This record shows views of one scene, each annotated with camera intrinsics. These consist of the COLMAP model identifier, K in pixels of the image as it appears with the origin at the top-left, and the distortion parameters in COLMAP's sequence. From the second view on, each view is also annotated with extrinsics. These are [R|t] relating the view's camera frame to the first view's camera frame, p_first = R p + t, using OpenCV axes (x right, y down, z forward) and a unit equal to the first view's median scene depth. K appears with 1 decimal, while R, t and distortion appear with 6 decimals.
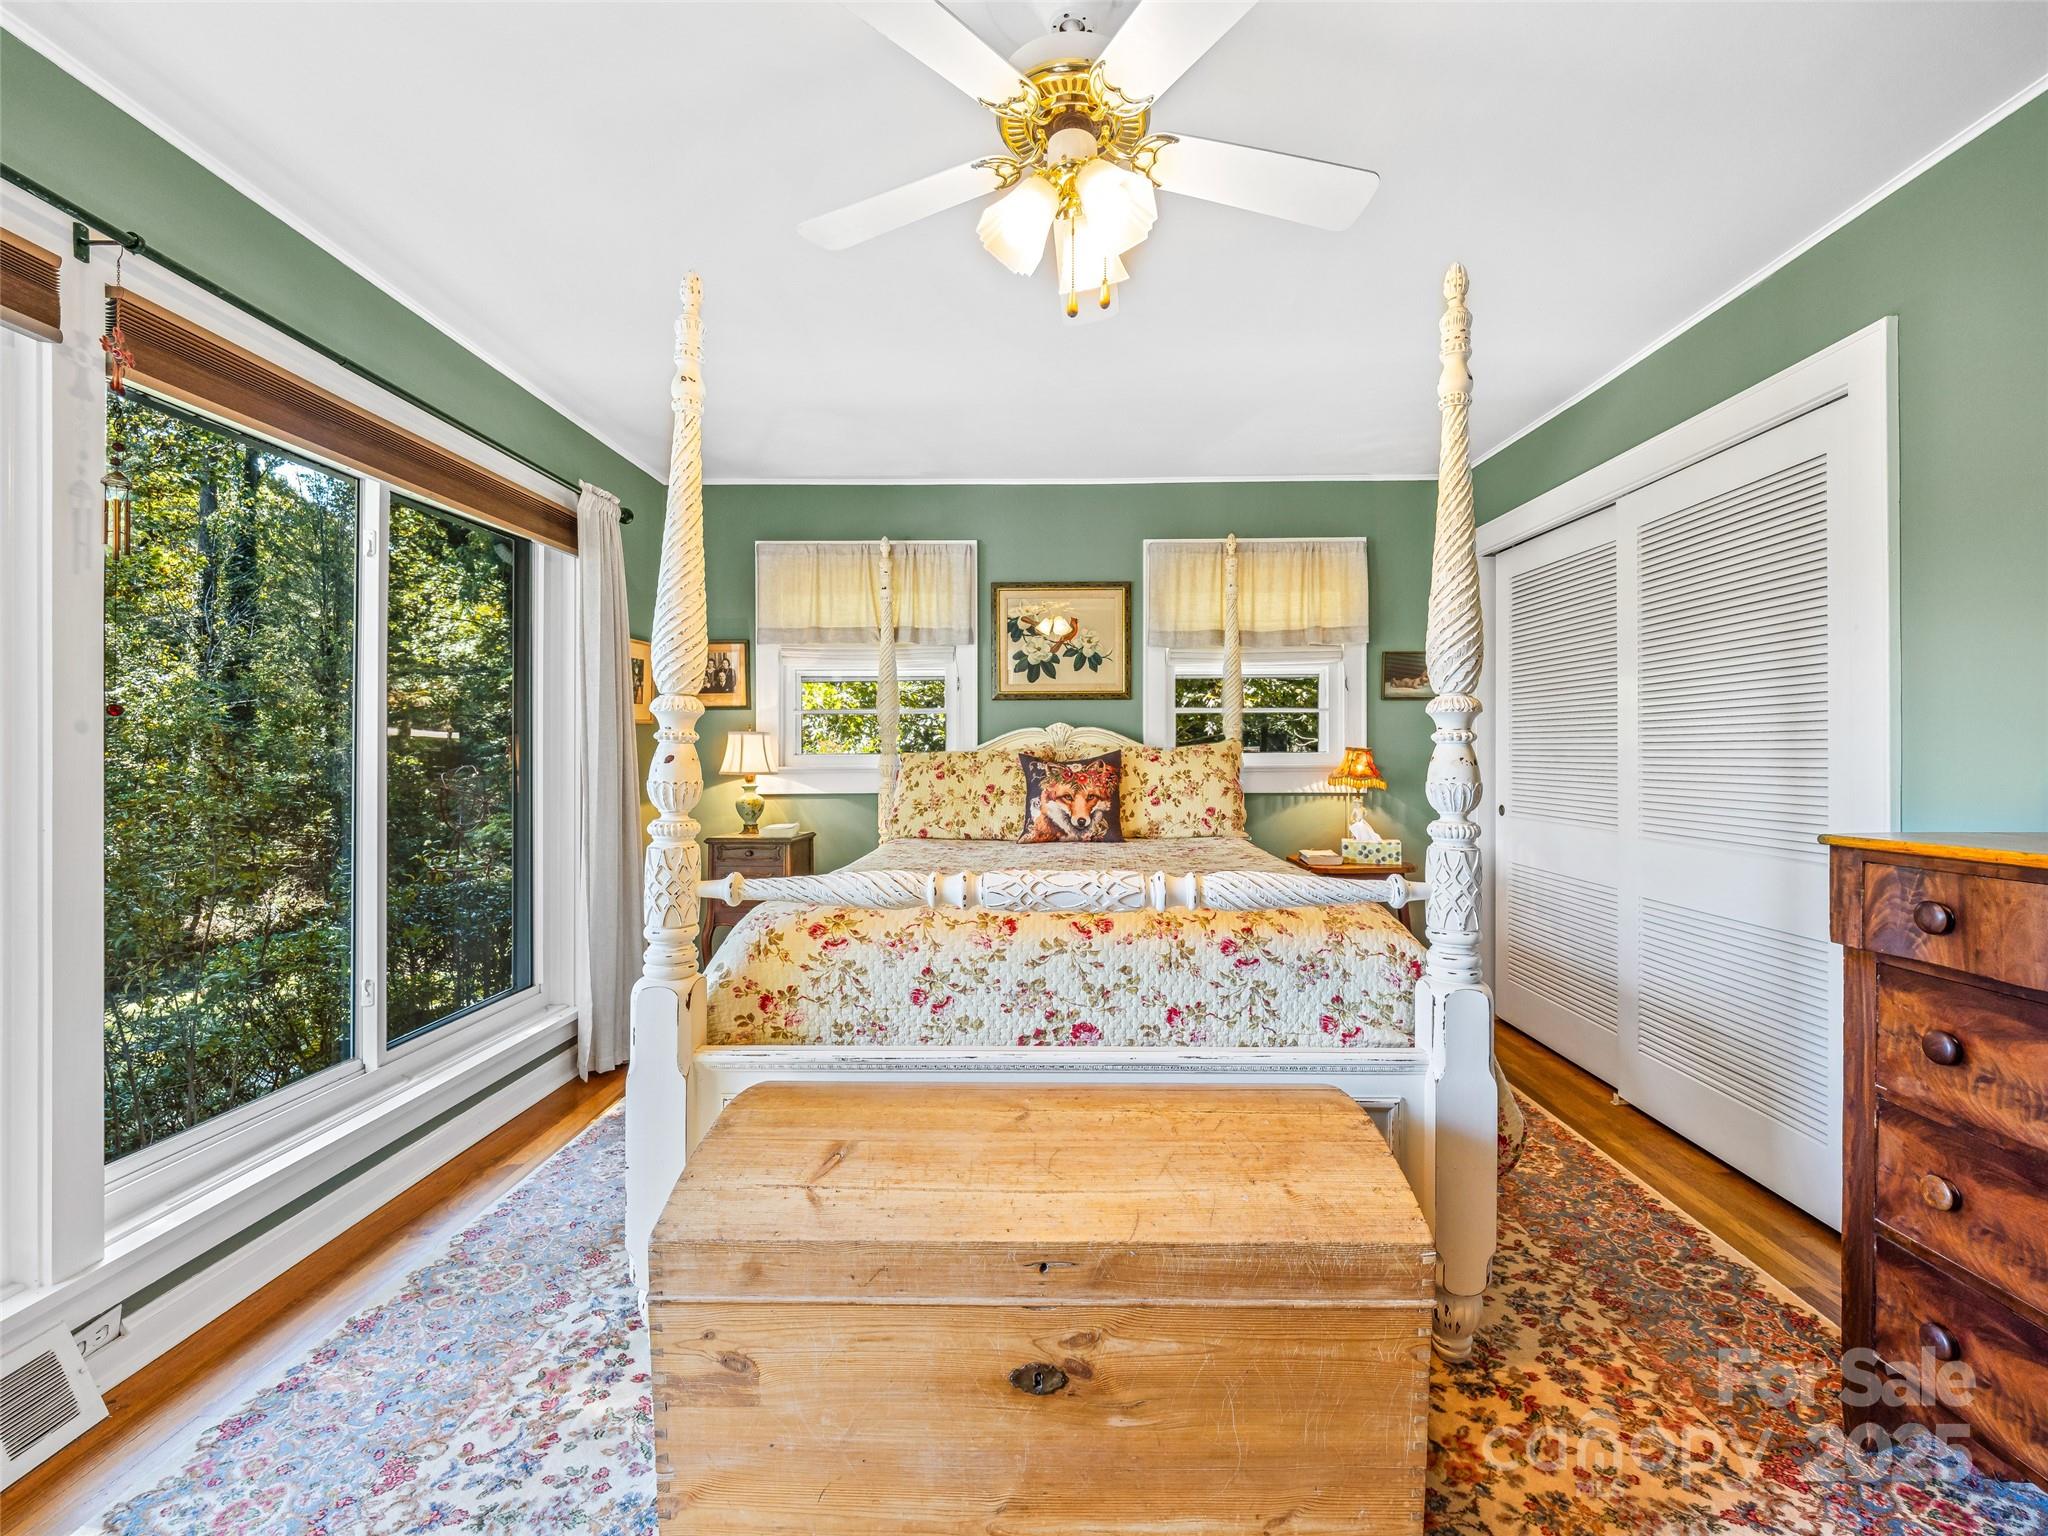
lens RADIAL K [[863.0, 0, 1033.6], [0, 863.0, 756.7], [0, 0, 1]] dist [0.007143, -0.008445]
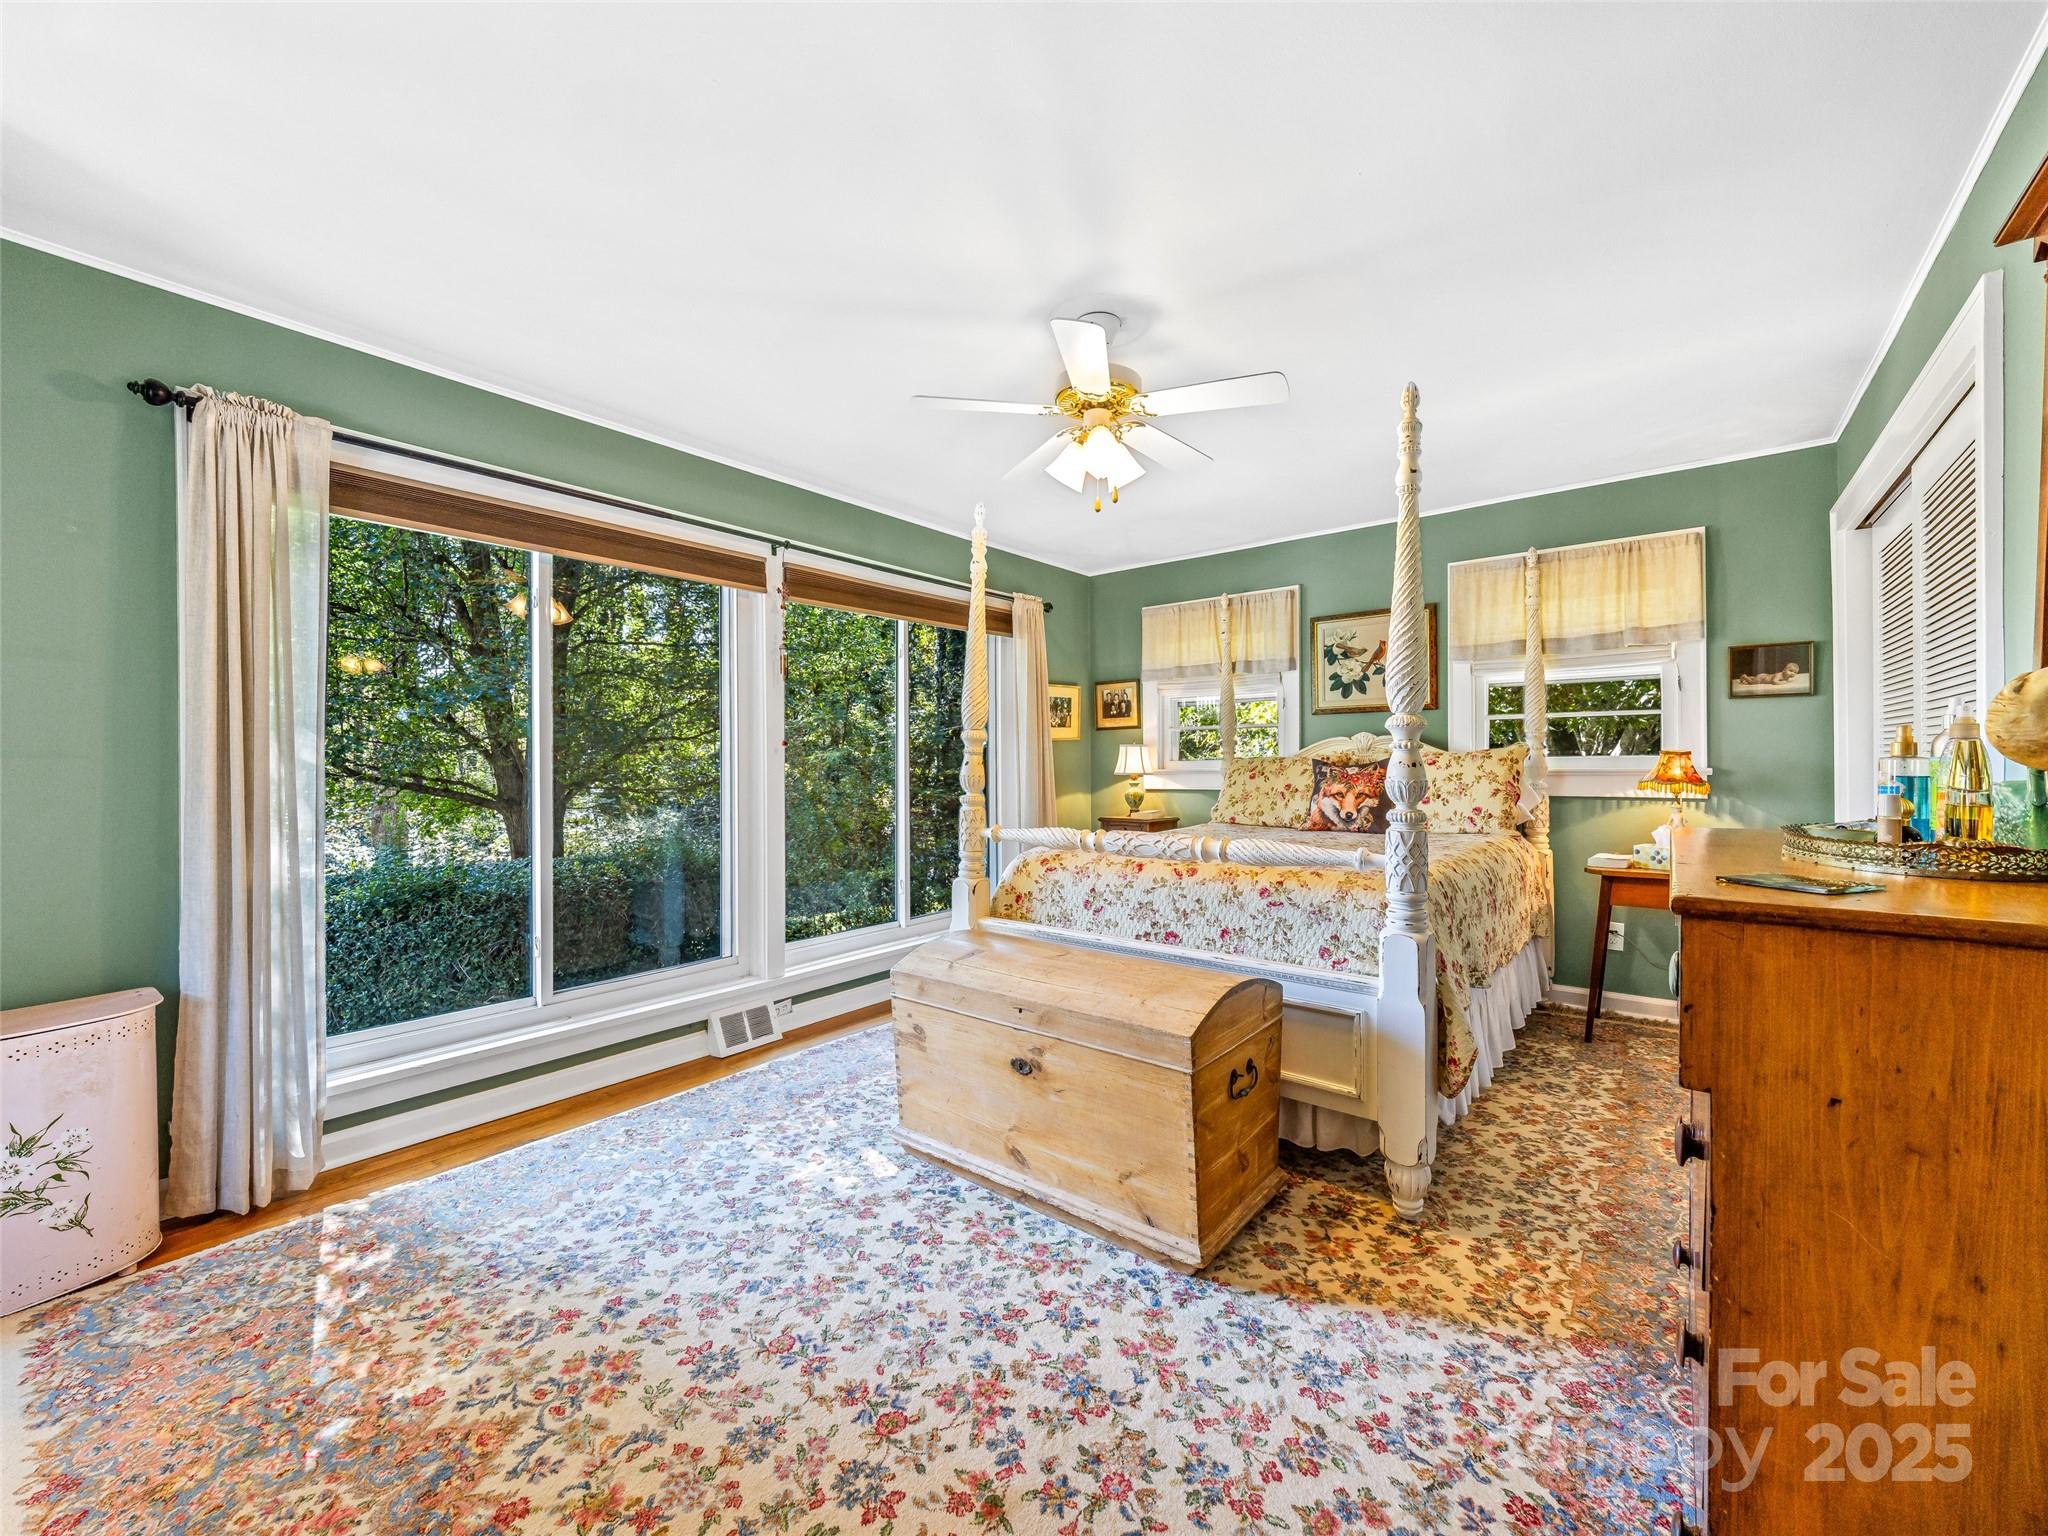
lens RADIAL K [[797.1, 0, 1024.0], [0, 797.1, 768.0], [0, 0, 1]] dist [-0.001158, -0.000336]
pose [[0.786037, 0.001489, -0.618178, 0.381810], [0.002665, 0.999980, 0.005798, 0.001770], [0.618174, -0.006205, 0.786017, -0.153204]]
